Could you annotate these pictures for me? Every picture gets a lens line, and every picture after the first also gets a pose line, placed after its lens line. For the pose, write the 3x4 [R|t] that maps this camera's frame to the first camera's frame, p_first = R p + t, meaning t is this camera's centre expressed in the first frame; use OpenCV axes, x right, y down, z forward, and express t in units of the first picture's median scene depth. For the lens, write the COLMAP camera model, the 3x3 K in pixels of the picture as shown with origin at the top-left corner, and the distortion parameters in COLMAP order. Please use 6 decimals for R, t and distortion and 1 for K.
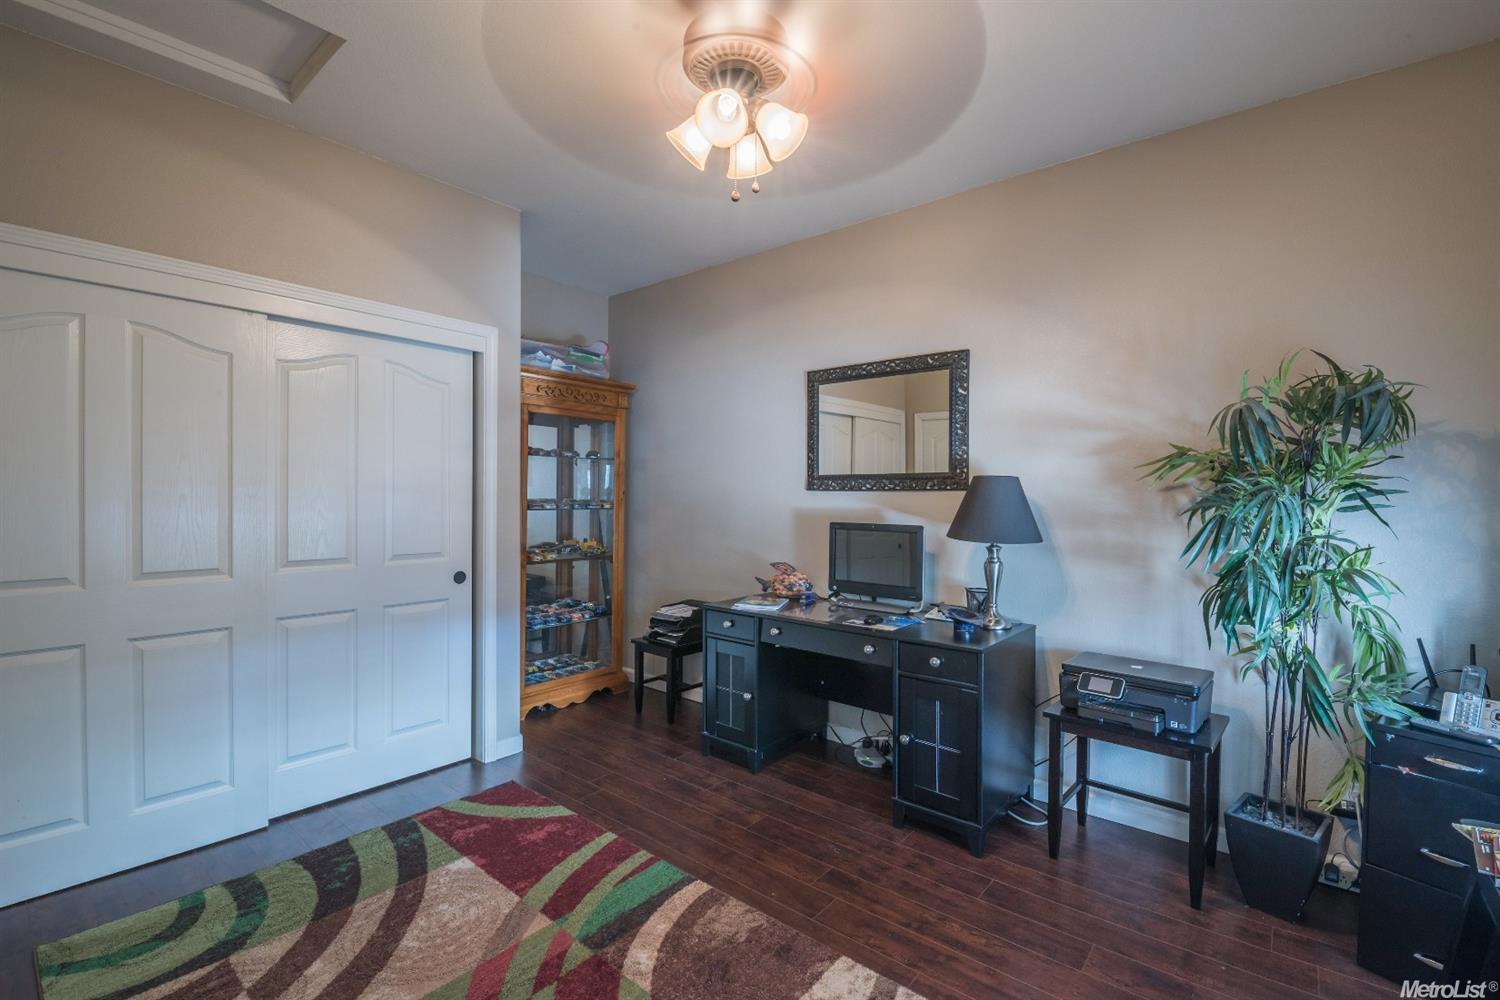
lens RADIAL K [[653.8, 0, 748.0], [0, 653.8, 503.2], [0, 0, 1]] dist [-0.001160, -0.014144]
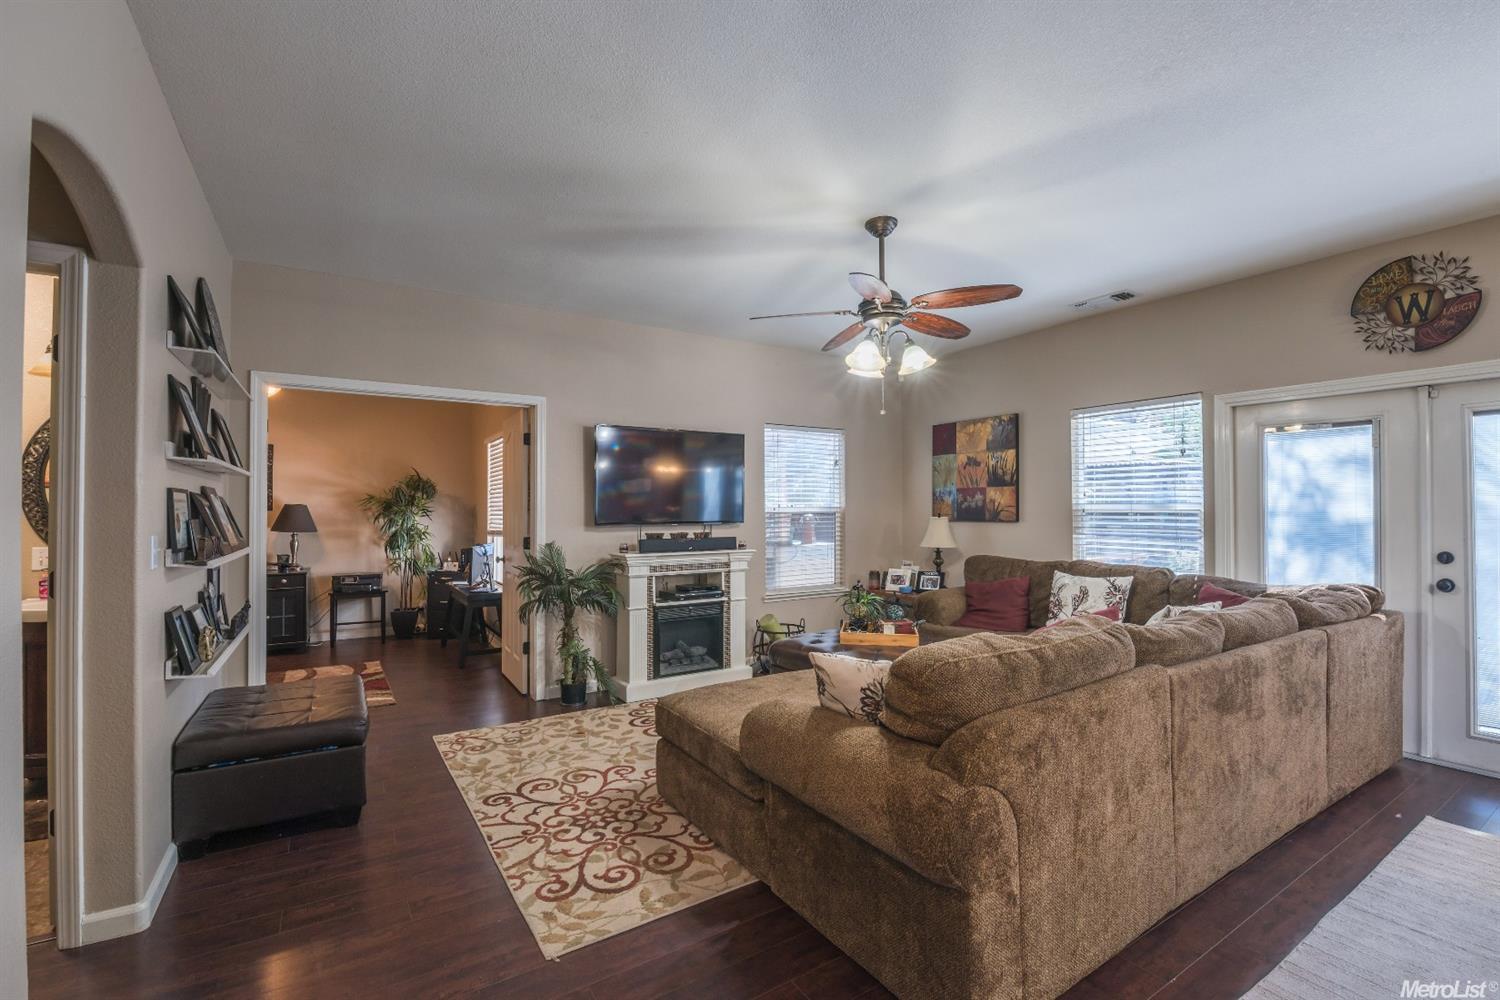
lens RADIAL K [[654.1, 0, 750.0], [0, 654.1, 500.0], [0, 0, 1]] dist [0.000176, -0.009533]
pose [[0.302803, 0.014150, 0.952948, -1.714475], [0.014662, 0.999702, -0.019503, 0.015869], [-0.952940, 0.019877, 0.302505, -1.587147]]
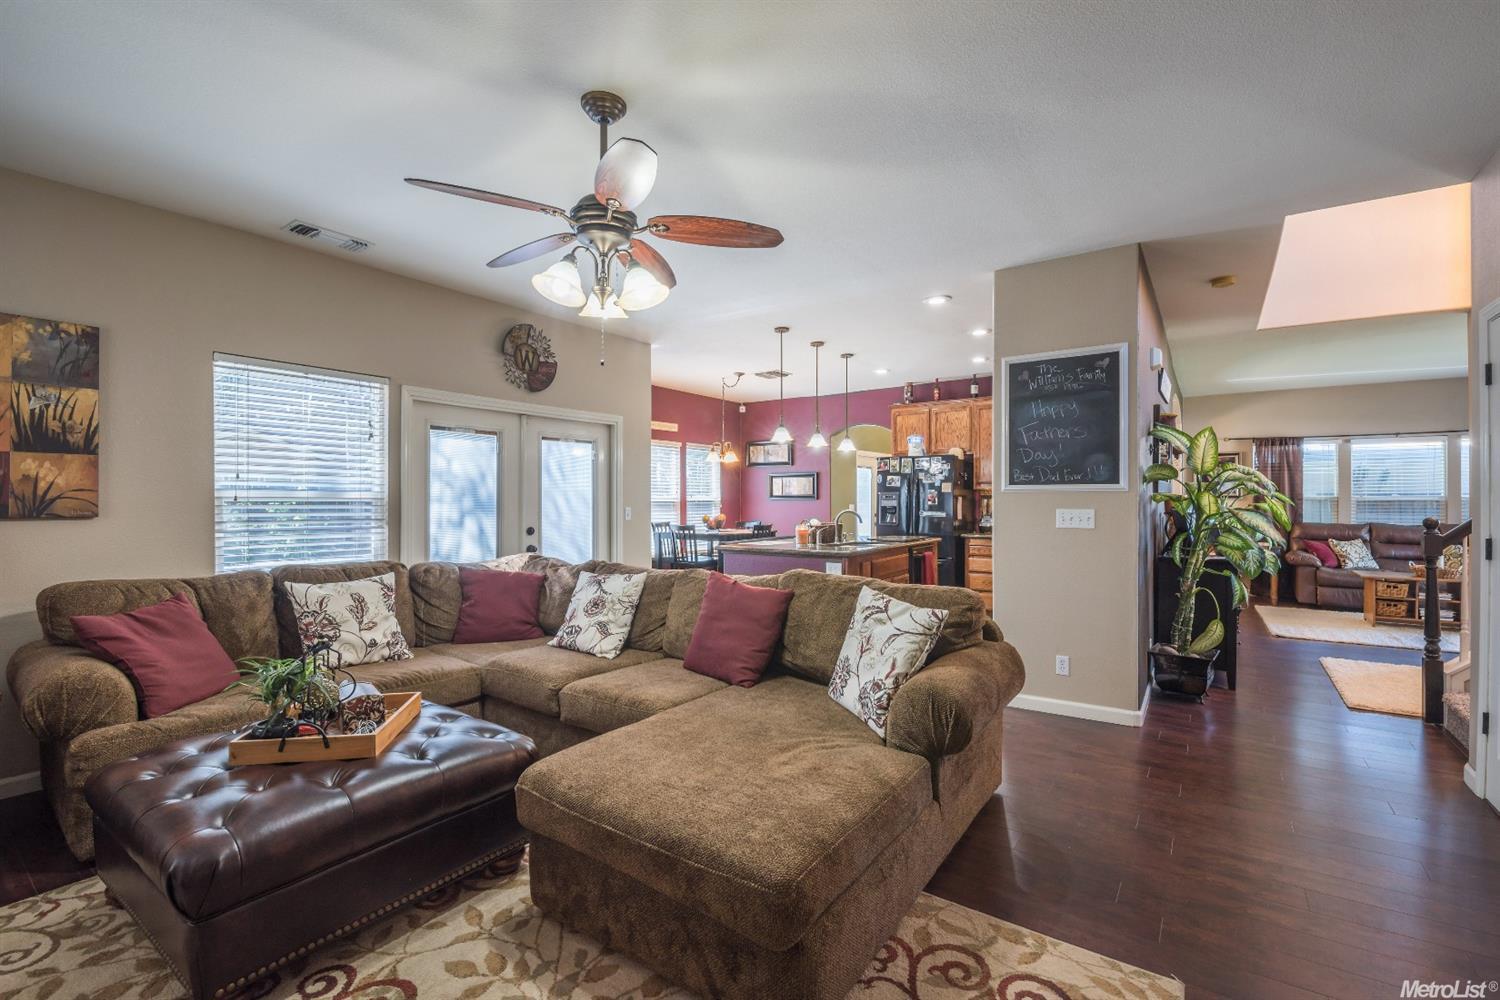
lens RADIAL K [[653.8, 0, 748.0], [0, 653.8, 503.2], [0, 0, 1]] dist [-0.001160, -0.014144]
pose [[-0.996520, -0.000925, -0.083348, 0.657304], [-0.002197, 0.999883, 0.015166, 0.005746], [0.083325, 0.015297, -0.996405, 0.629184]]
